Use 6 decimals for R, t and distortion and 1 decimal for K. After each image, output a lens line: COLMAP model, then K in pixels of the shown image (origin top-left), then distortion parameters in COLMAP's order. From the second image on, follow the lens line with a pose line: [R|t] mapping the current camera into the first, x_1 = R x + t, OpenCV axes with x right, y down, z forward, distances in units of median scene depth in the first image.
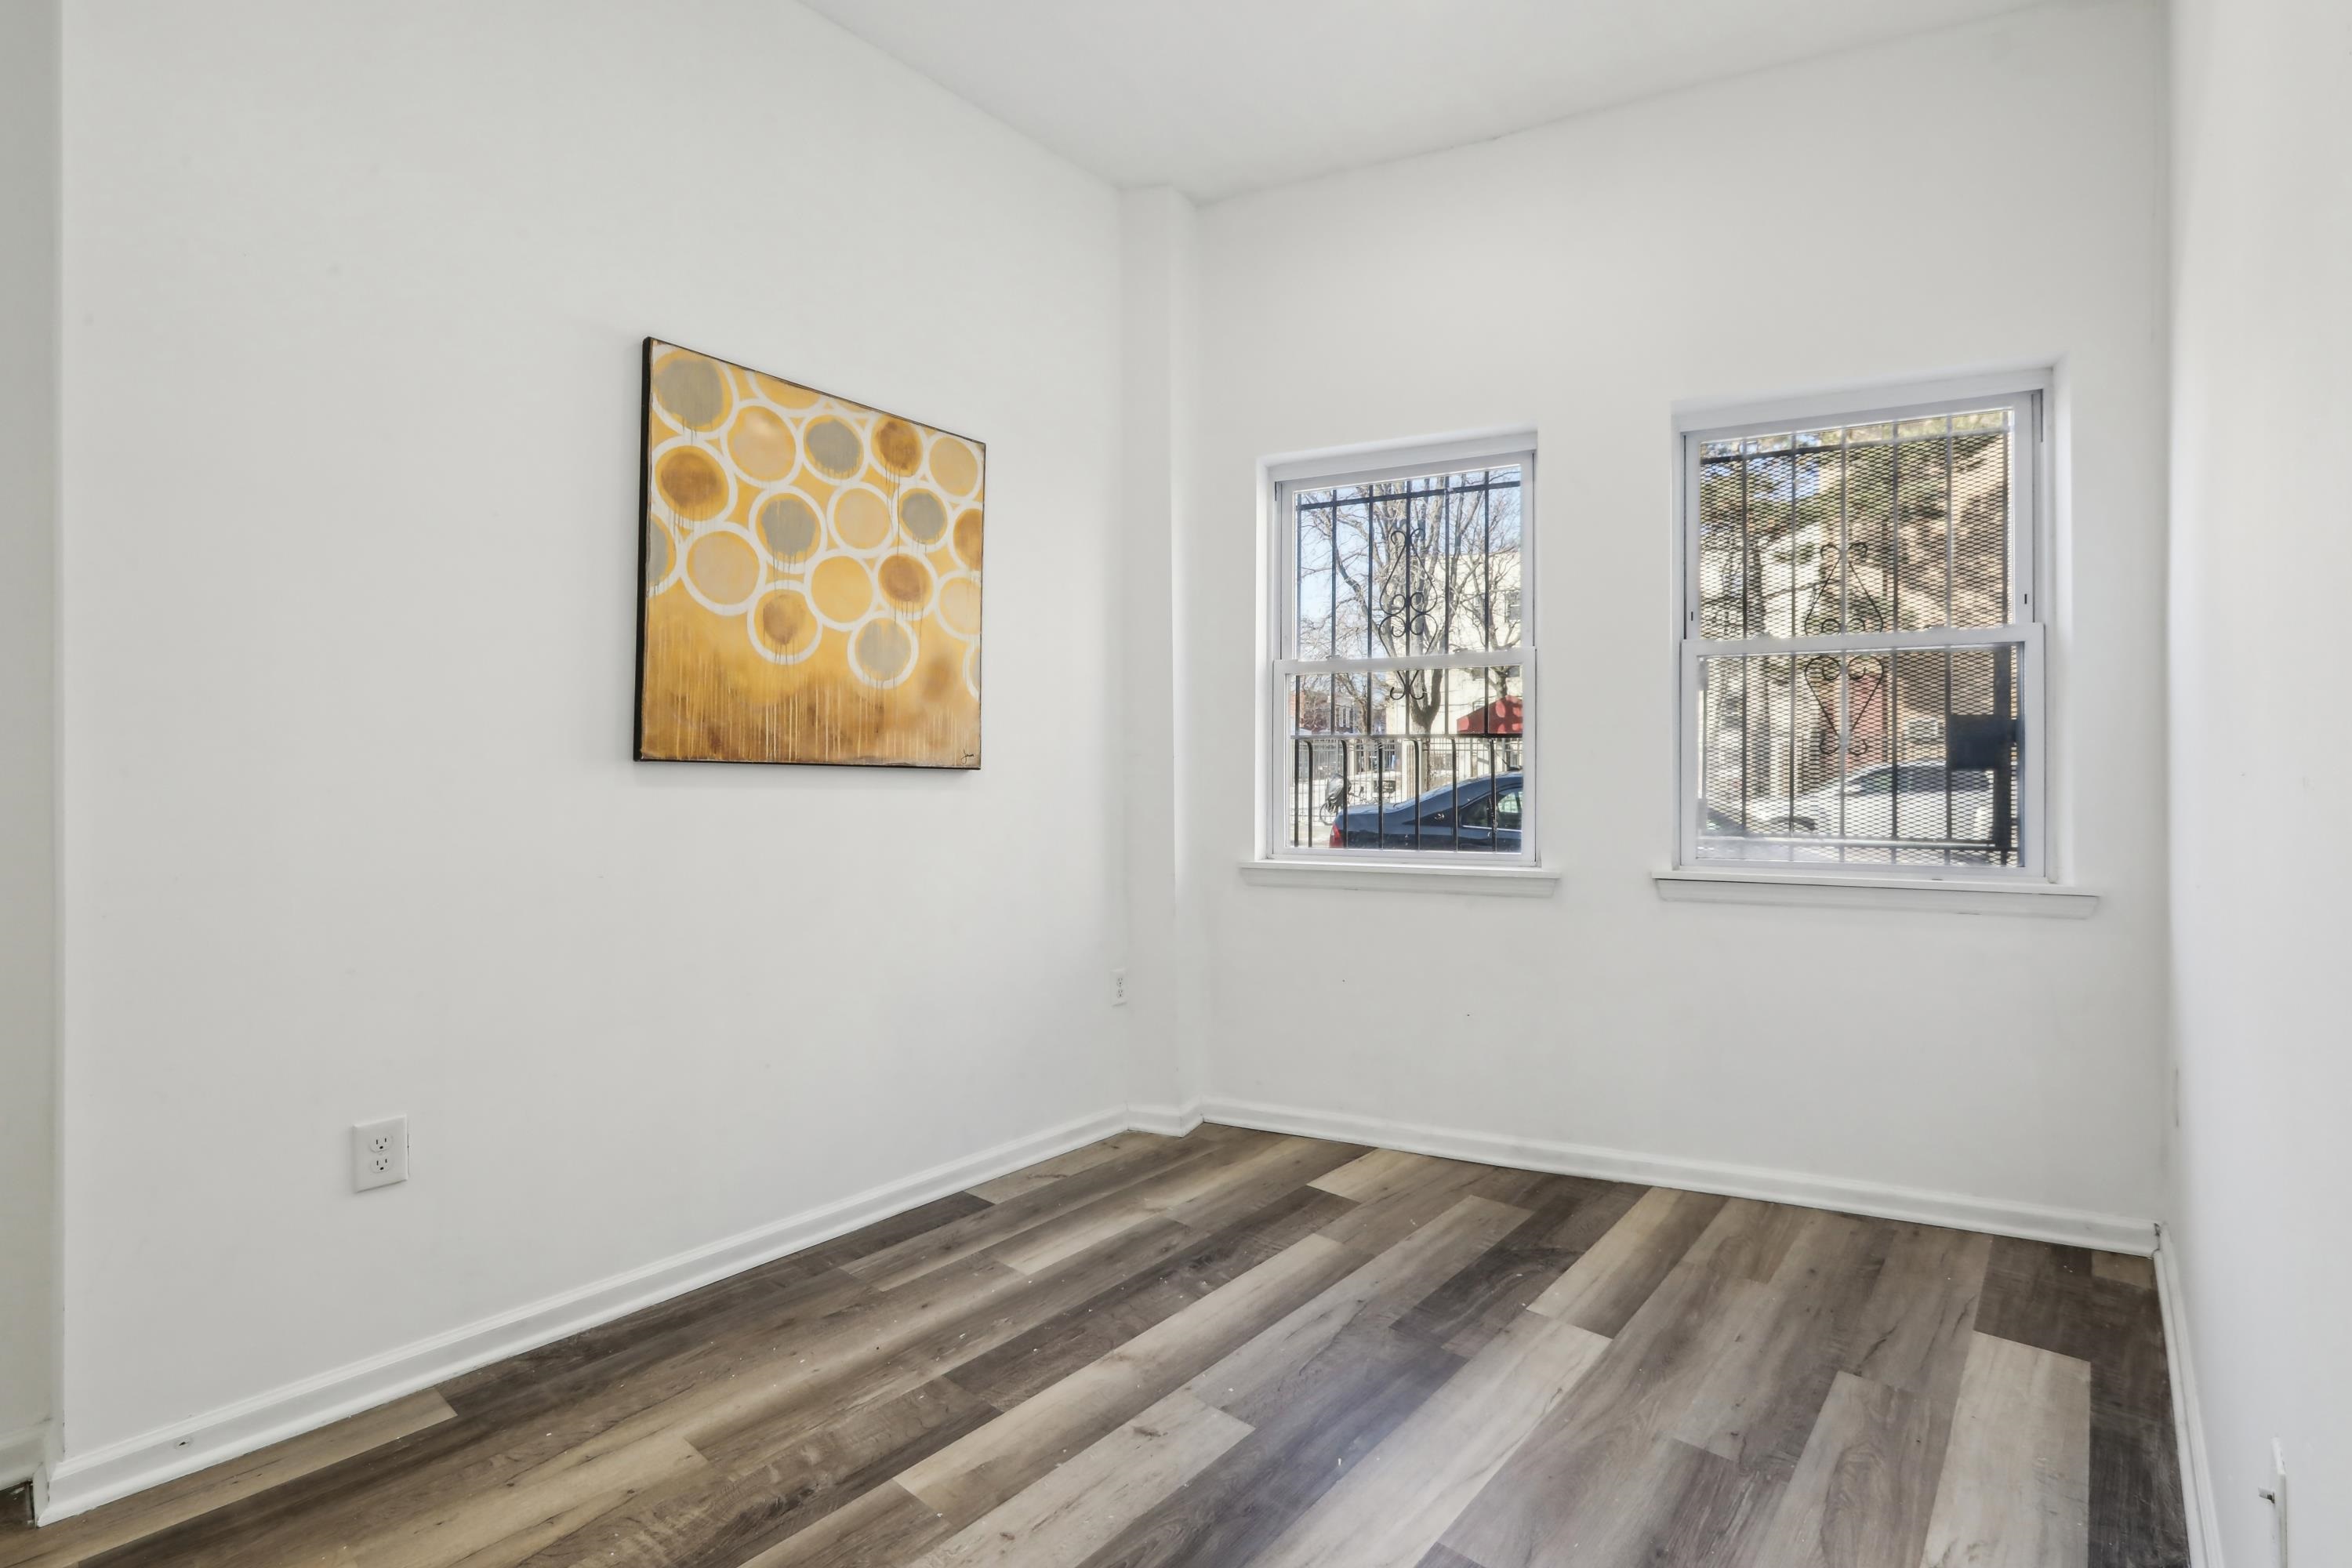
lens RADIAL K [[1032.9, 0, 1217.1], [0, 1032.9, 779.2], [0, 0, 1]] dist [-0.001613, 0.000189]
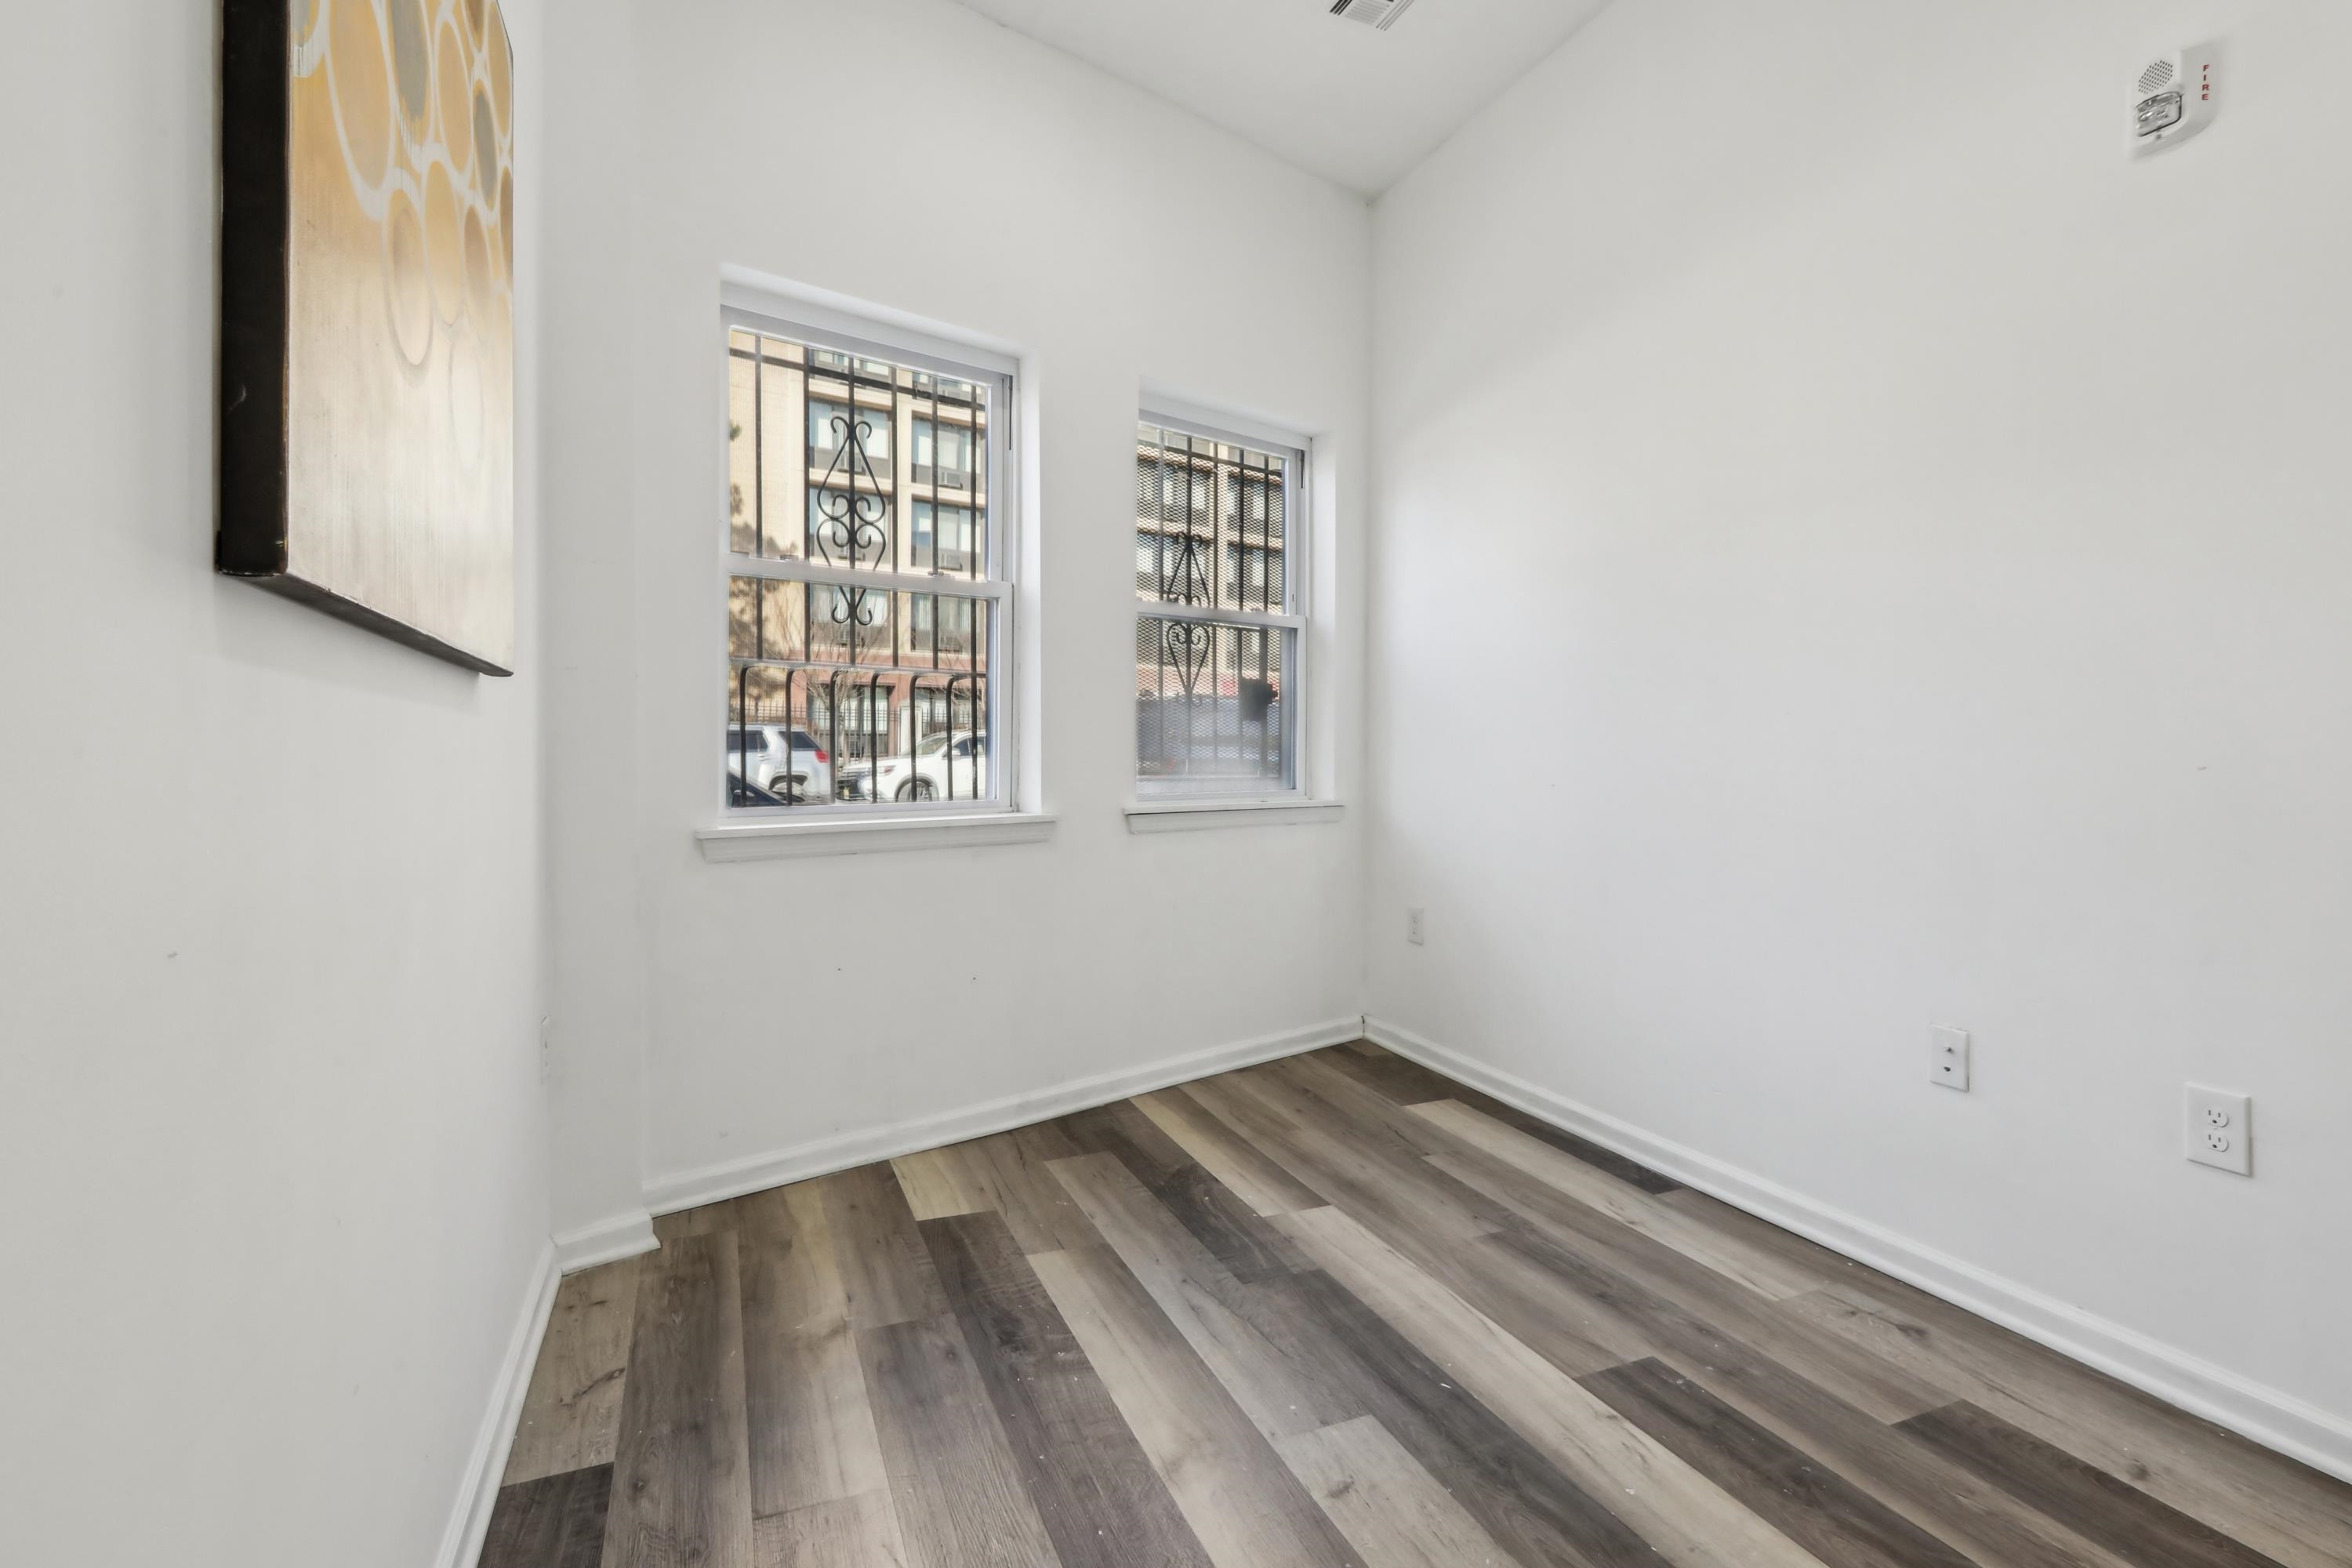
lens RADIAL K [[1062.9, 0, 1128.7], [0, 1062.9, 768.2], [0, 0, 1]] dist [-0.001761, 0.000098]
pose [[0.480540, -0.015650, 0.876833, -0.609369], [-0.003330, 0.999801, 0.019670, 0.029217], [-0.876967, -0.012373, 0.480392, 0.517415]]
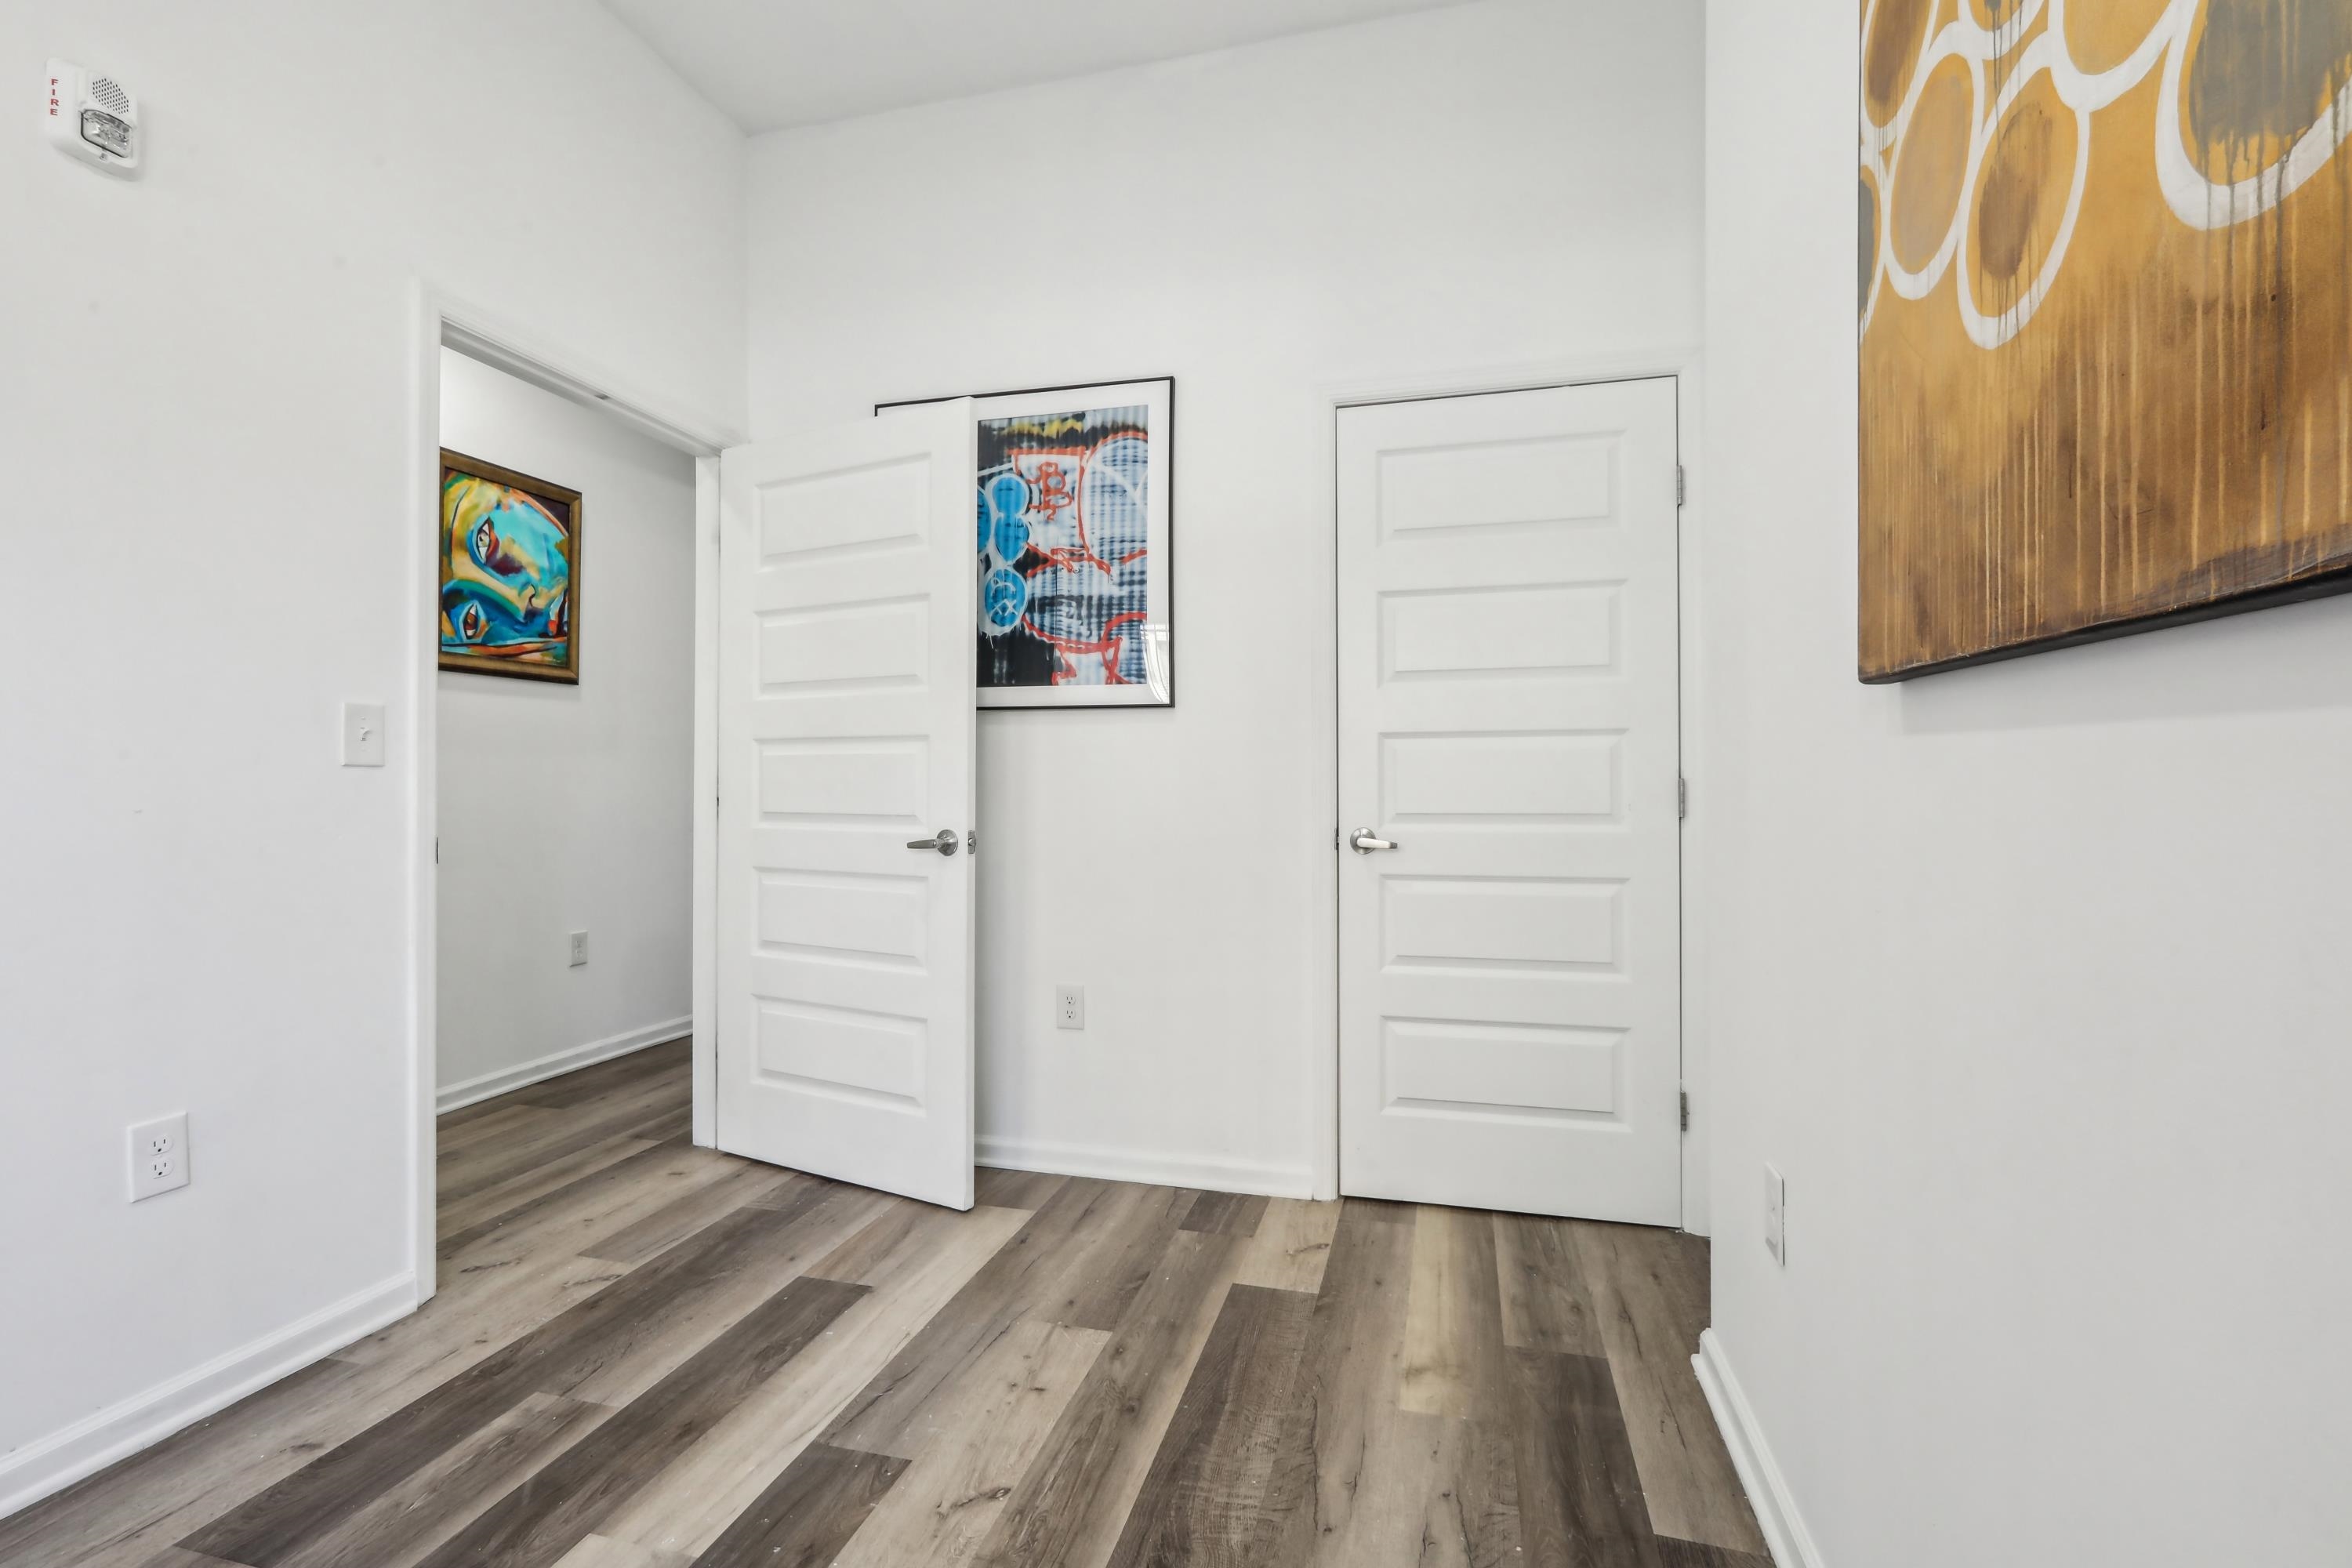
lens RADIAL K [[1030.3, 0, 1176.0], [0, 1030.3, 784.0], [0, 0, 1]] dist [0.000098, -0.000180]
pose [[-0.910297, 0.003423, -0.413942, -0.048141], [0.004493, 0.999989, -0.001612, 0.025260], [0.413931, -0.003327, -0.910302, 1.110816]]
